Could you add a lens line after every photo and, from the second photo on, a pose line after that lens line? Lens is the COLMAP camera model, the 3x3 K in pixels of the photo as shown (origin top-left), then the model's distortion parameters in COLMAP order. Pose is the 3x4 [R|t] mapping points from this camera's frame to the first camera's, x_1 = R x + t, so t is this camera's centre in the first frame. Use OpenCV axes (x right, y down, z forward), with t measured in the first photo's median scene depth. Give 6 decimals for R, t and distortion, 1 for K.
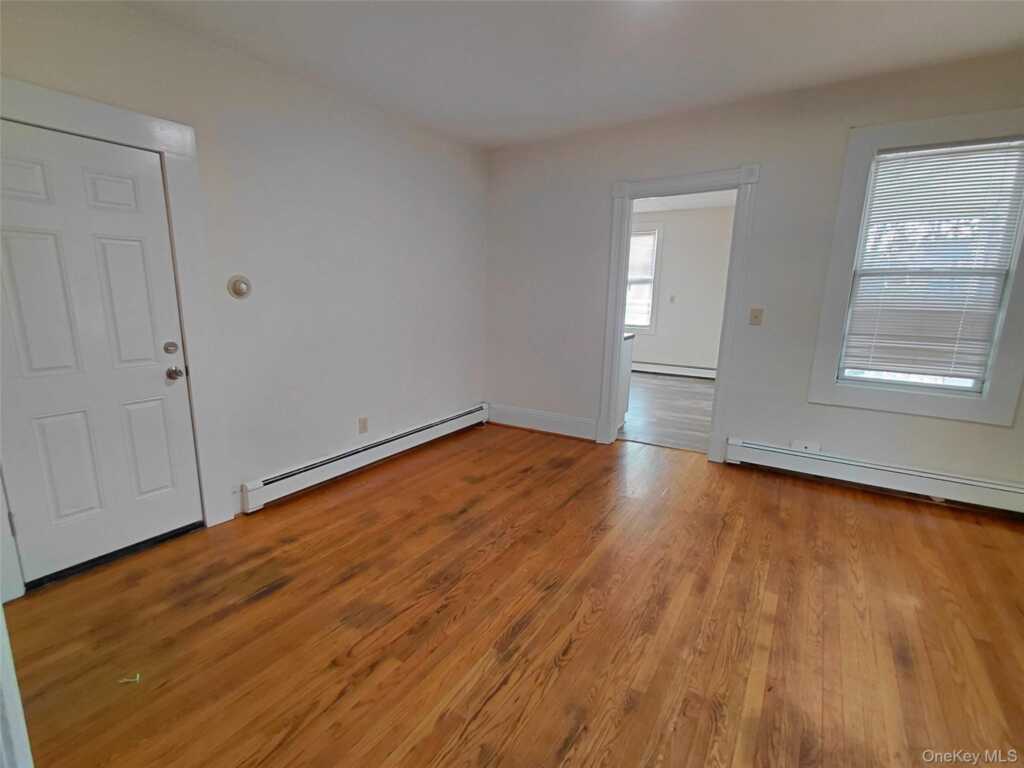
lens RADIAL K [[472.5, 0, 484.6], [0, 472.5, 382.5], [0, 0, 1]] dist [0.000279, 0.000030]
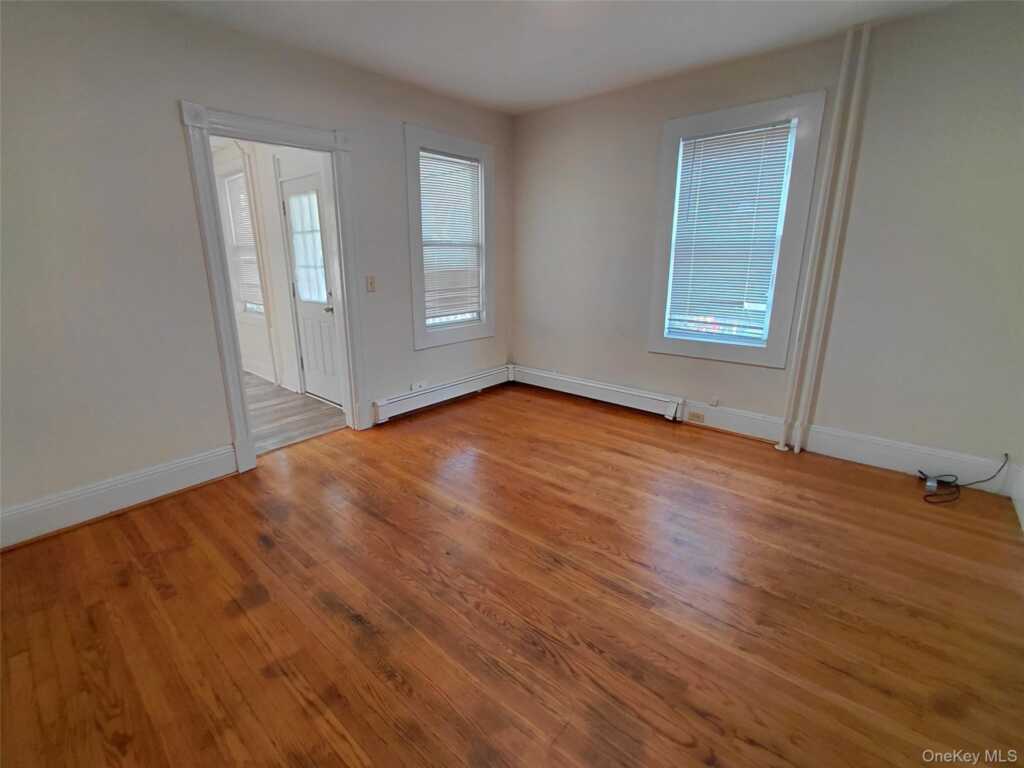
lens RADIAL K [[472.2, 0, 512.0], [0, 472.2, 384.0], [0, 0, 1]] dist [-0.001814, -0.000787]
pose [[0.116098, -0.272345, 0.955170, -0.585248], [0.203786, 0.947745, 0.245459, -0.153010], [-0.972107, 0.166153, 0.165531, 0.691854]]
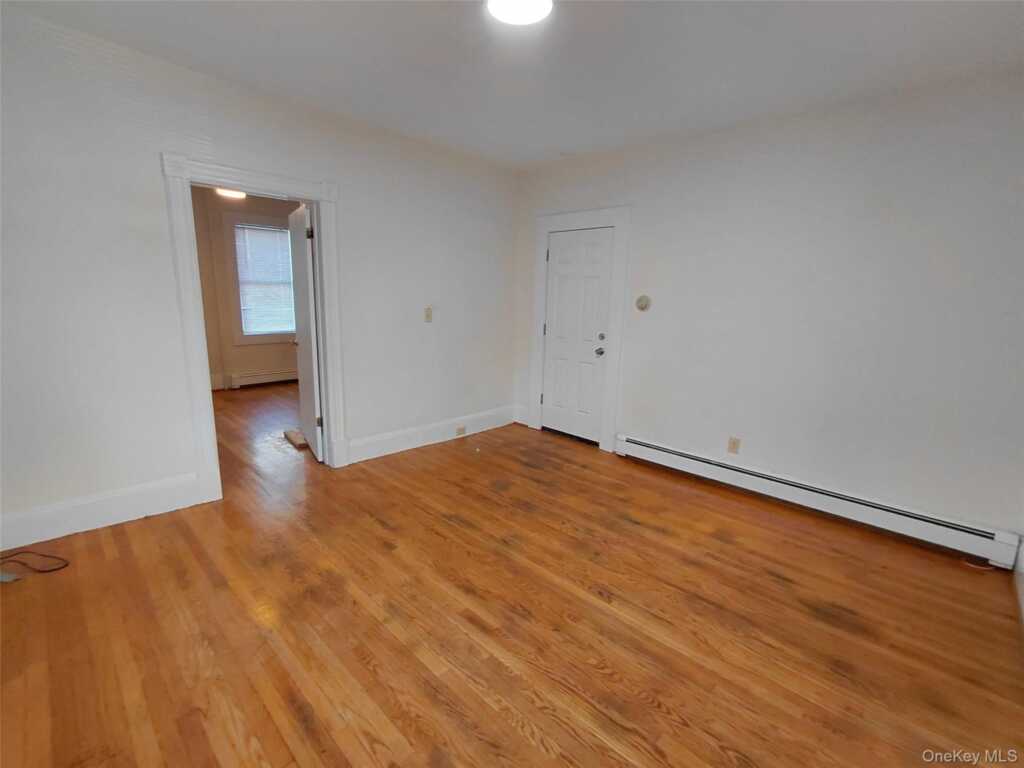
lens RADIAL K [[472.2, 0, 512.0], [0, 472.2, 384.0], [0, 0, 1]] dist [-0.001814, -0.000787]
pose [[-0.167796, 0.173016, -0.970520, 1.016821], [-0.222279, 0.952487, 0.208232, -0.179791], [0.960436, 0.250666, -0.121365, 0.853095]]
